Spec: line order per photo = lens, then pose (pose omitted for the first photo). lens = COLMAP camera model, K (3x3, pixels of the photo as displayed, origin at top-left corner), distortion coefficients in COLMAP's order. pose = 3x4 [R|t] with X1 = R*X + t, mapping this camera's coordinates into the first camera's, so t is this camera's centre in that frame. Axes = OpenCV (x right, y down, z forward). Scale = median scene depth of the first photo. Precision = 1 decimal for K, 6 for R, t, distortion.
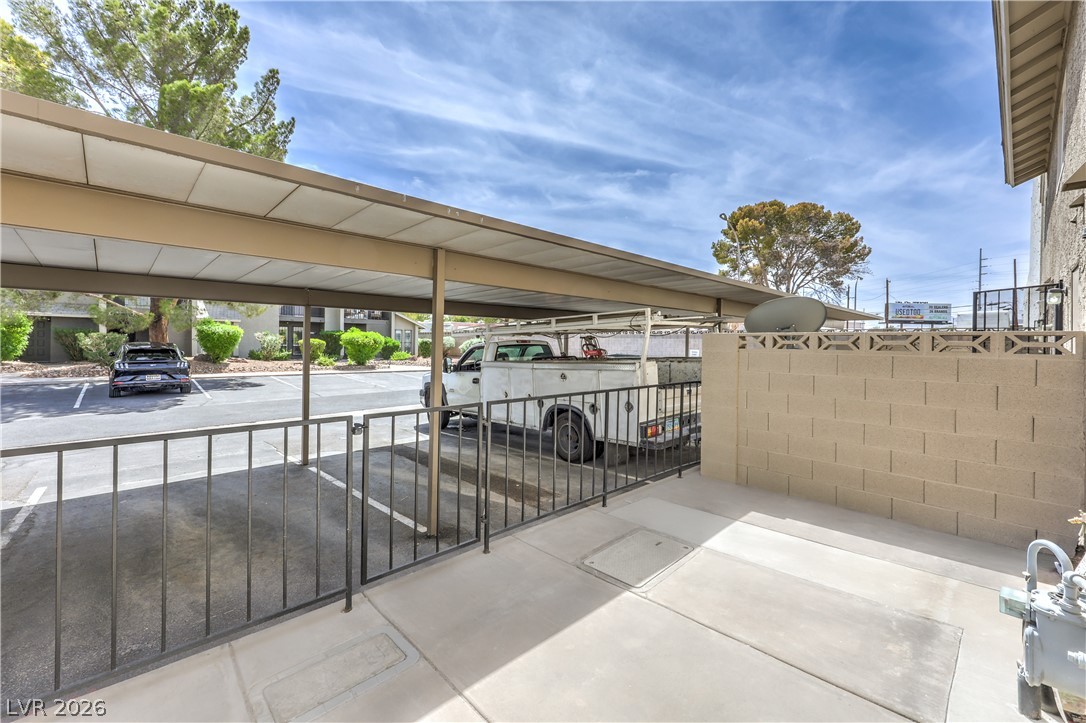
lens RADIAL K [[444.1, 0, 547.4], [0, 444.1, 345.4], [0, 0, 1]] dist [0.000105, -0.000102]
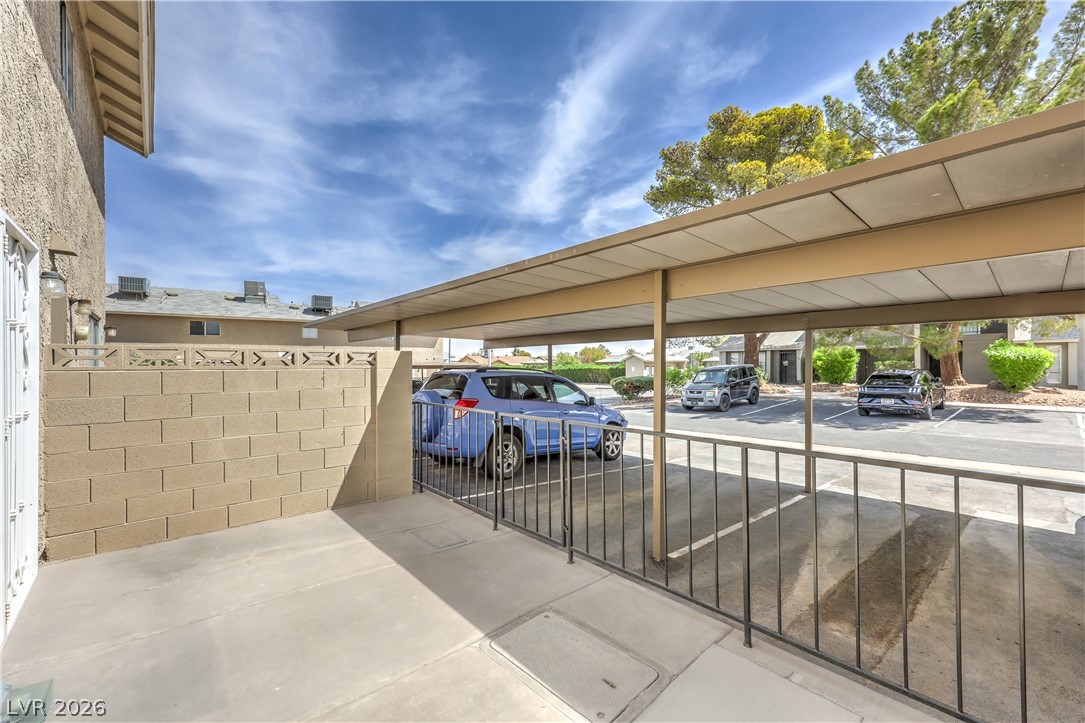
lens RADIAL K [[444.2, 0, 560.2], [0, 444.2, 369.1], [0, 0, 1]] dist [-0.000363, 0.000114]
pose [[-0.026959, -0.007888, -0.999605, 0.783352], [0.001252, 0.999968, -0.007925, 0.007372], [0.999636, -0.001465, -0.026948, 0.842721]]
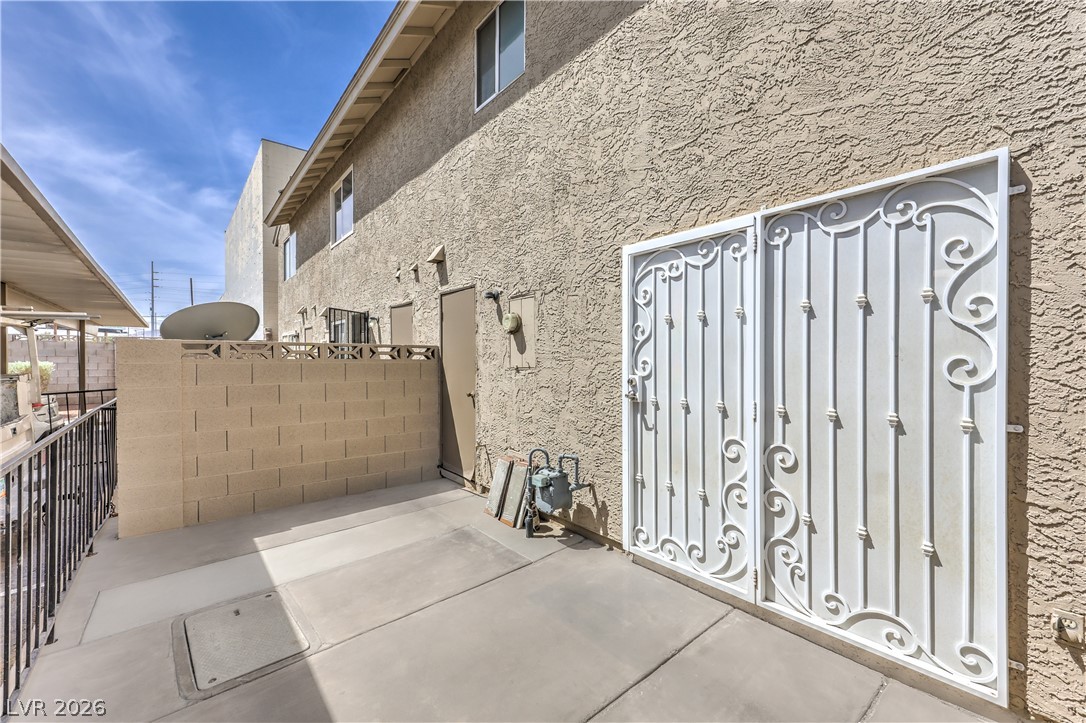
lens RADIAL K [[443.5, 0, 554.5], [0, 443.5, 363.9], [0, 0, 1]] dist [0.001529, 0.000143]
pose [[0.065579, -0.027958, 0.997456, -0.420792], [0.002798, 0.999609, 0.027835, -0.006444], [-0.997843, 0.000965, 0.065632, 0.350746]]
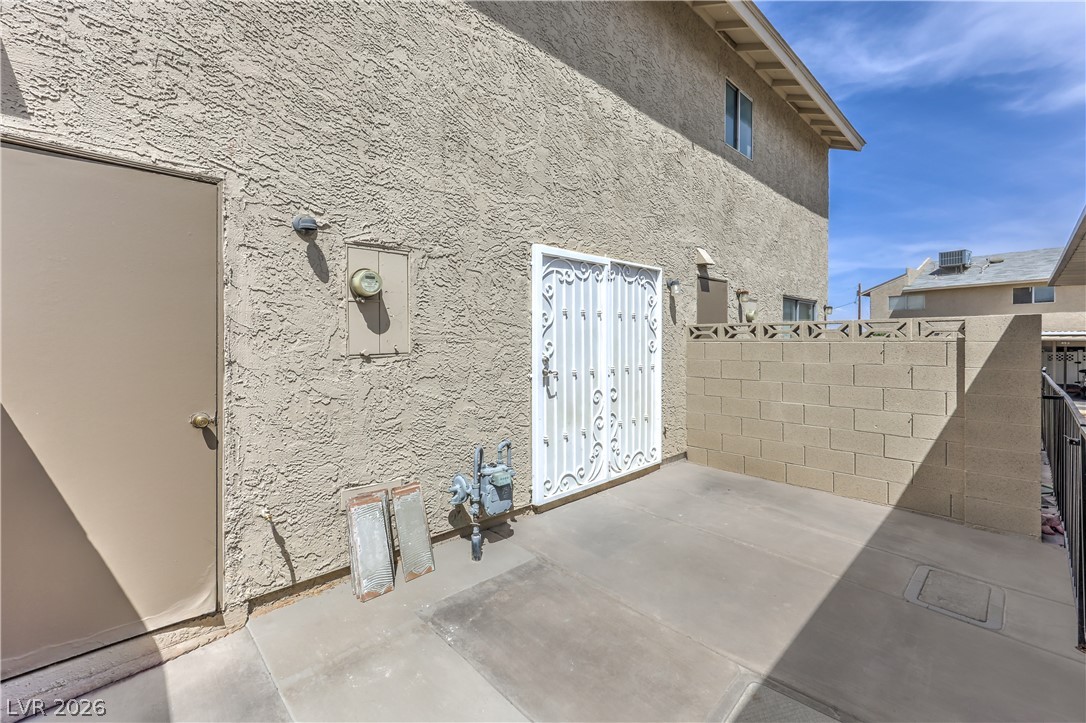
lens RADIAL K [[455.4, 0, 537.2], [0, 455.4, 342.9], [0, 0, 1]] dist [0.008174, 0.000053]
pose [[-0.999825, -0.015790, 0.009985, 0.397480], [-0.015741, 0.999864, 0.004960, 0.006747], [-0.010062, 0.004802, -0.999938, 1.250882]]
